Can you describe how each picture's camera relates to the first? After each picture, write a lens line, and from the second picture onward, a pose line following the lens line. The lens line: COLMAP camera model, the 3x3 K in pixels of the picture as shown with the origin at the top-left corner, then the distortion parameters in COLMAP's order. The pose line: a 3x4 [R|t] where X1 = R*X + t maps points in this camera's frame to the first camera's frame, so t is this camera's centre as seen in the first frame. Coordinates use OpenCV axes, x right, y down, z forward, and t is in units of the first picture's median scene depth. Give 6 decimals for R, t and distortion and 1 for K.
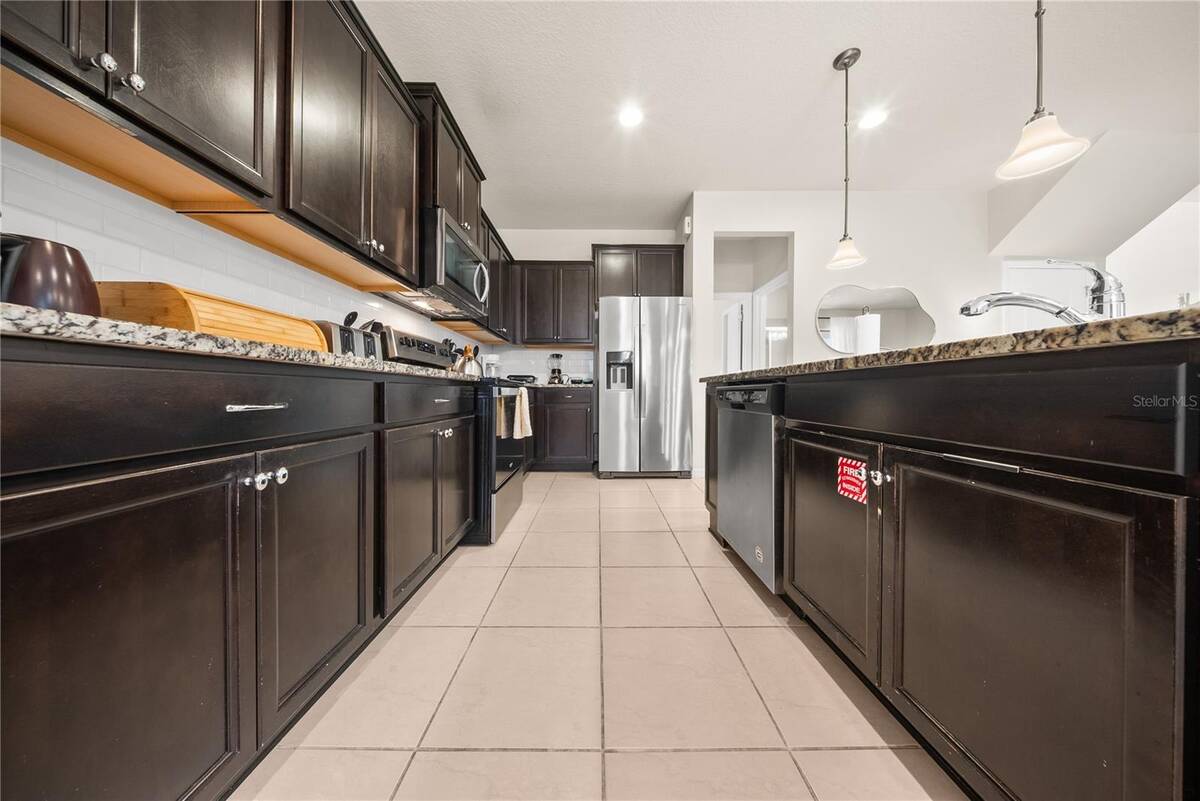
lens RADIAL K [[356.5, 0, 597.8], [0, 356.5, 396.4], [0, 0, 1]] dist [-0.000688, -0.000059]
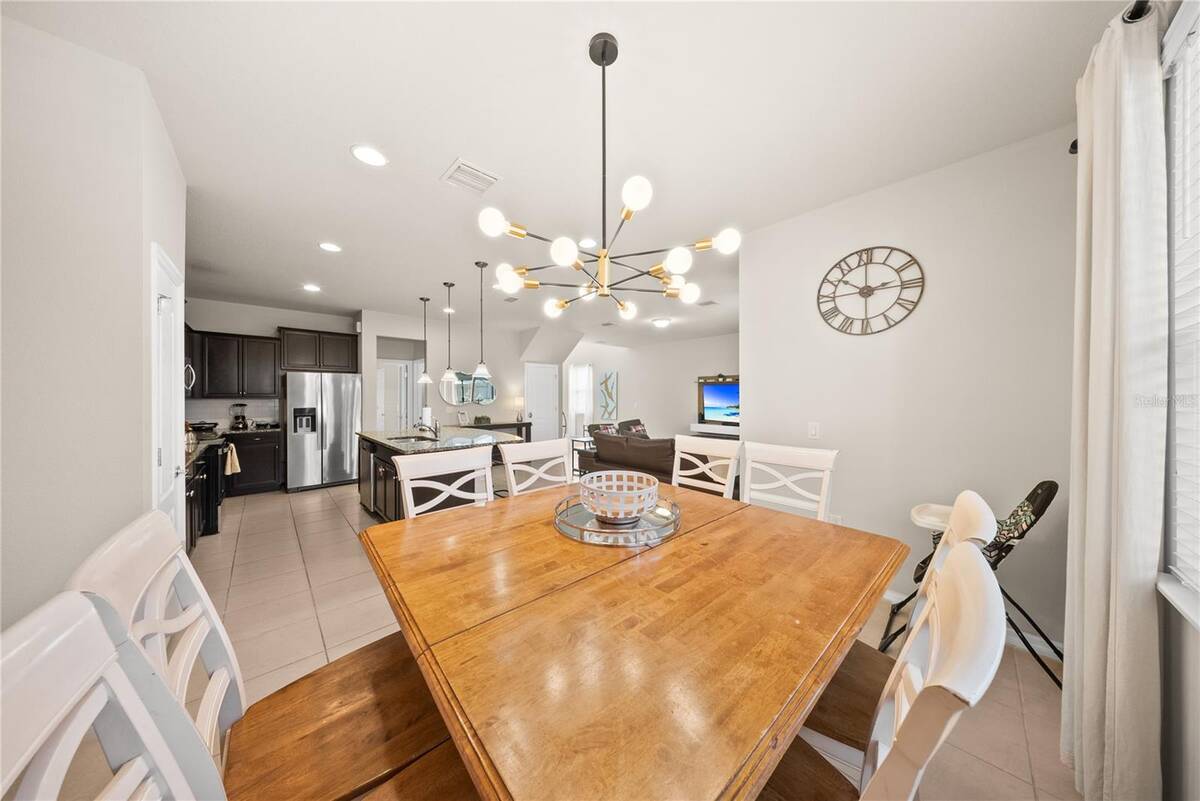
lens RADIAL K [[353.2, 0, 608.4], [0, 353.2, 397.1], [0, 0, 1]] dist [-0.000640, -0.000034]
pose [[0.718215, -0.009596, 0.695755, -0.057058], [0.011601, 0.999931, 0.001816, -0.158429], [-0.695725, 0.006767, 0.718277, -1.006837]]
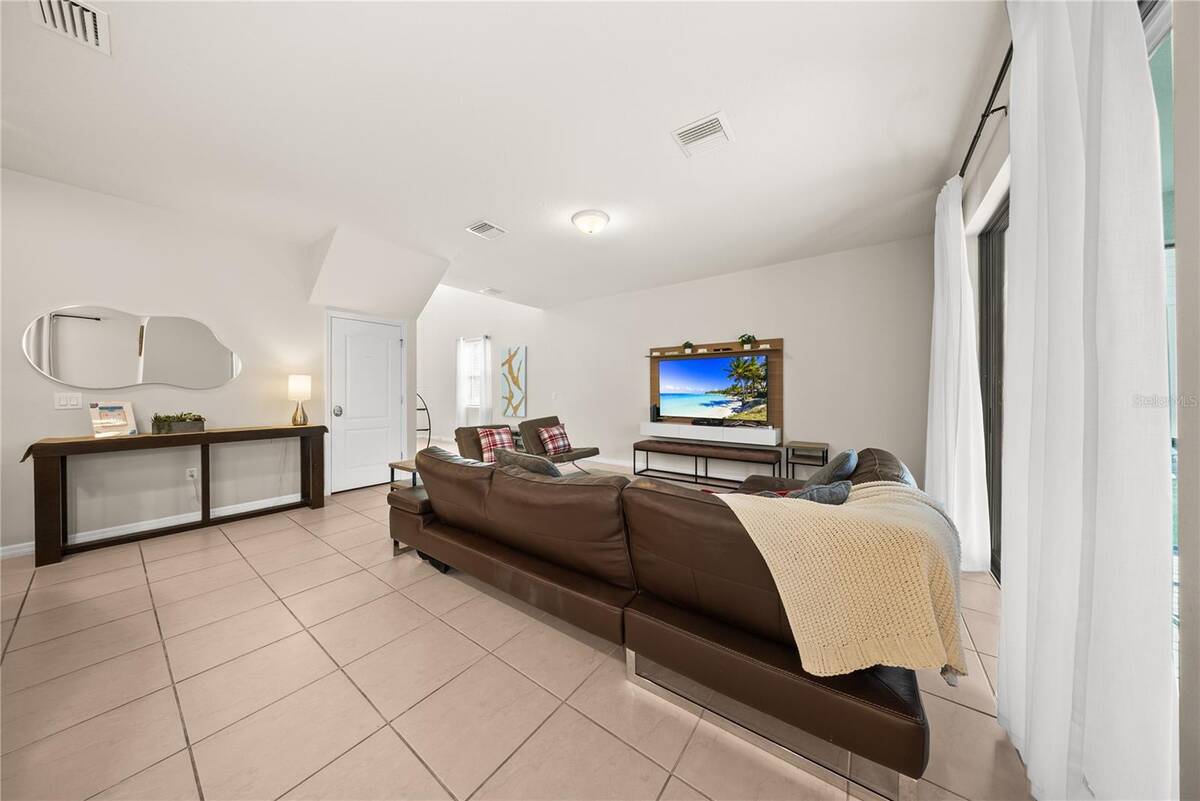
lens RADIAL K [[356.5, 0, 597.8], [0, 356.5, 396.4], [0, 0, 1]] dist [-0.000688, -0.000059]
pose [[0.597603, -0.015815, 0.801636, 0.734556], [0.011152, 0.999873, 0.011412, -0.096766], [-0.801714, 0.002120, 0.597704, -0.410107]]
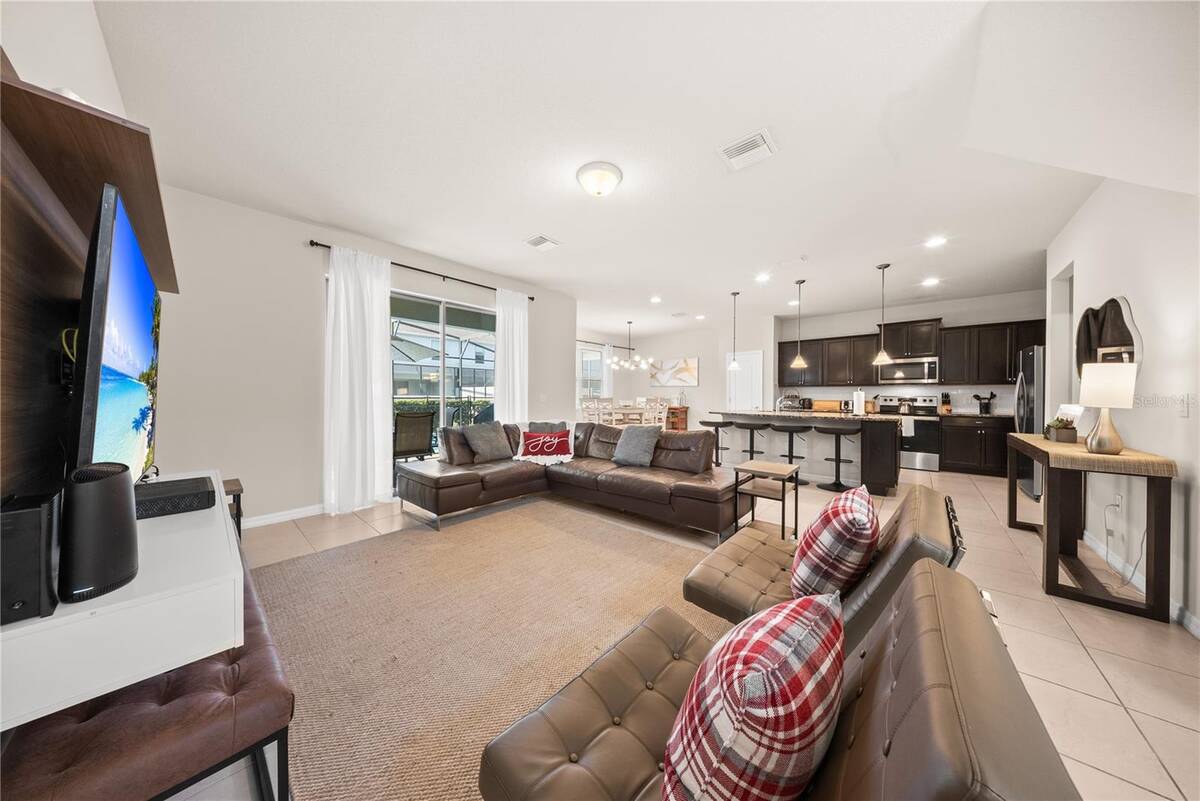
lens RADIAL K [[351.8, 0, 596.7], [0, 351.8, 396.3], [0, 0, 1]] dist [0.000323, -0.000019]
pose [[-0.681426, -0.003992, -0.731876, 2.027920], [-0.013048, 0.999892, 0.006695, -0.102394], [0.731770, 0.014111, -0.681405, 0.707632]]
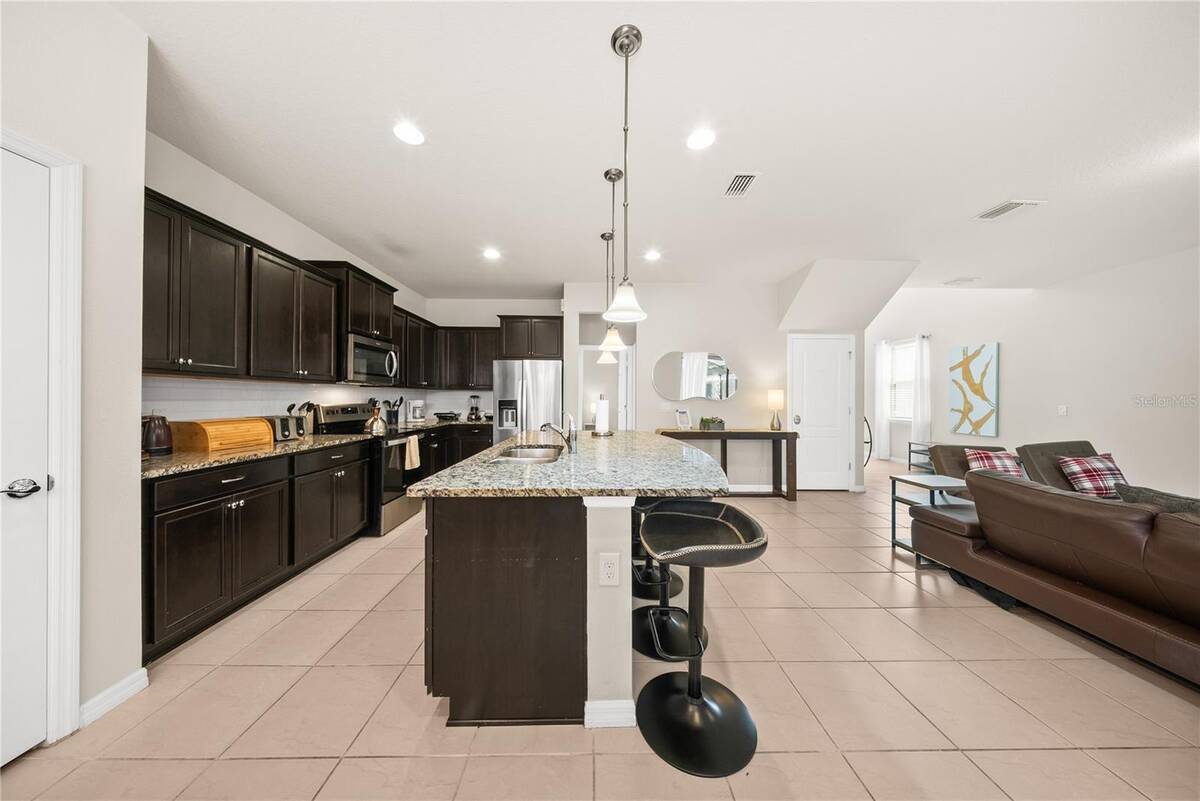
lens RADIAL K [[359.0, 0, 597.6], [0, 359.0, 398.6], [0, 0, 1]] dist [0.000046, -0.000044]
pose [[0.999945, -0.002354, 0.010253, 0.388178], [0.002425, 0.999973, -0.006916, -0.117895], [-0.010236, 0.006941, 0.999924, -0.382886]]
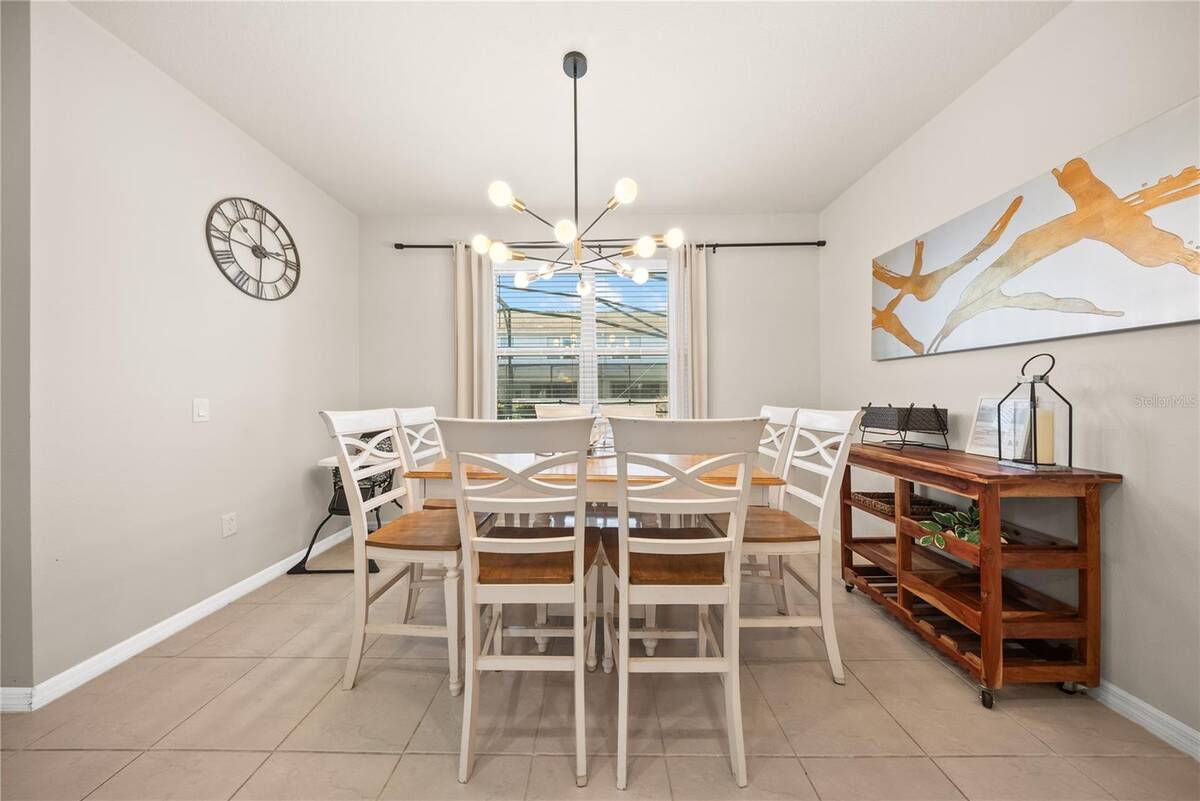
lens RADIAL K [[355.4, 0, 595.9], [0, 355.4, 397.0], [0, 0, 1]] dist [-0.009331, -0.000008]
pose [[-0.999826, -0.002570, 0.018489, 0.200286], [-0.002483, 0.999986, 0.004731, -0.100474], [-0.018501, 0.004684, -0.999818, -0.187261]]
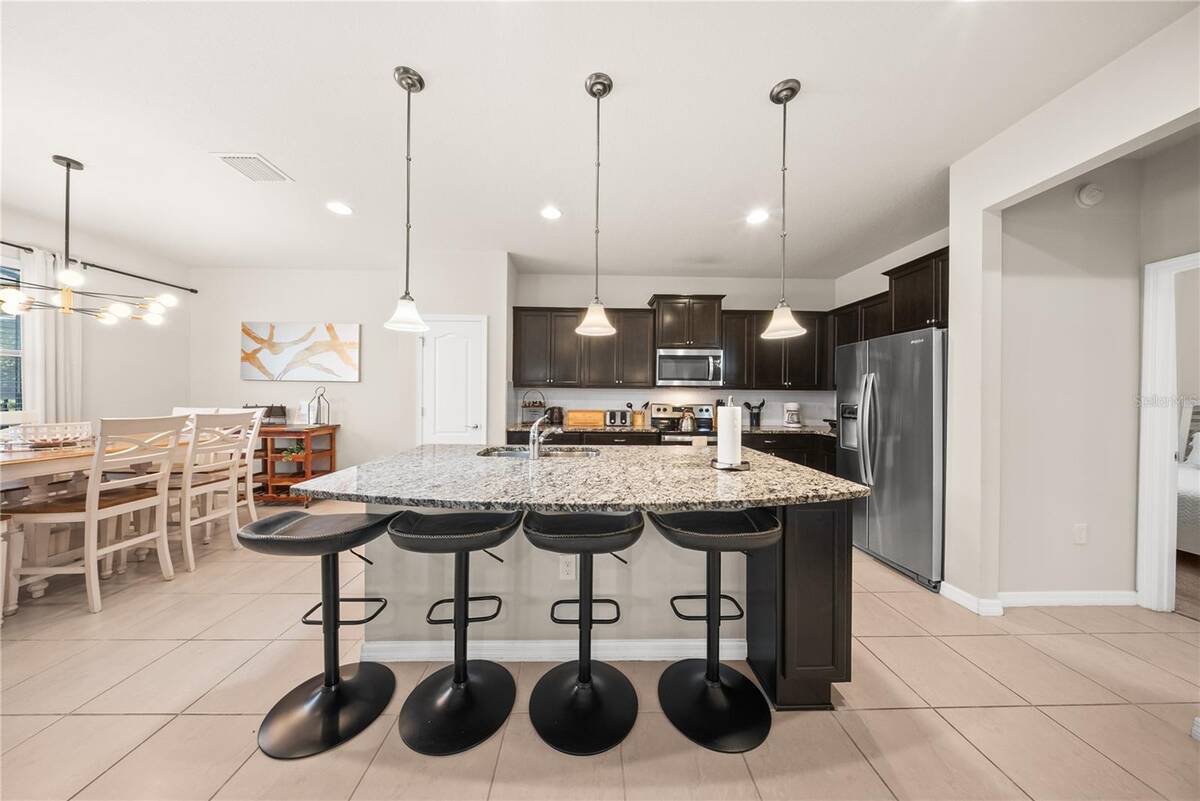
lens RADIAL K [[356.5, 0, 597.8], [0, 356.5, 396.4], [0, 0, 1]] dist [-0.000688, -0.000059]
pose [[0.013136, -0.002000, -0.999912, 0.928429], [-0.016842, 0.999856, -0.002222, -0.130823], [0.999772, 0.016870, 0.013100, 0.332674]]
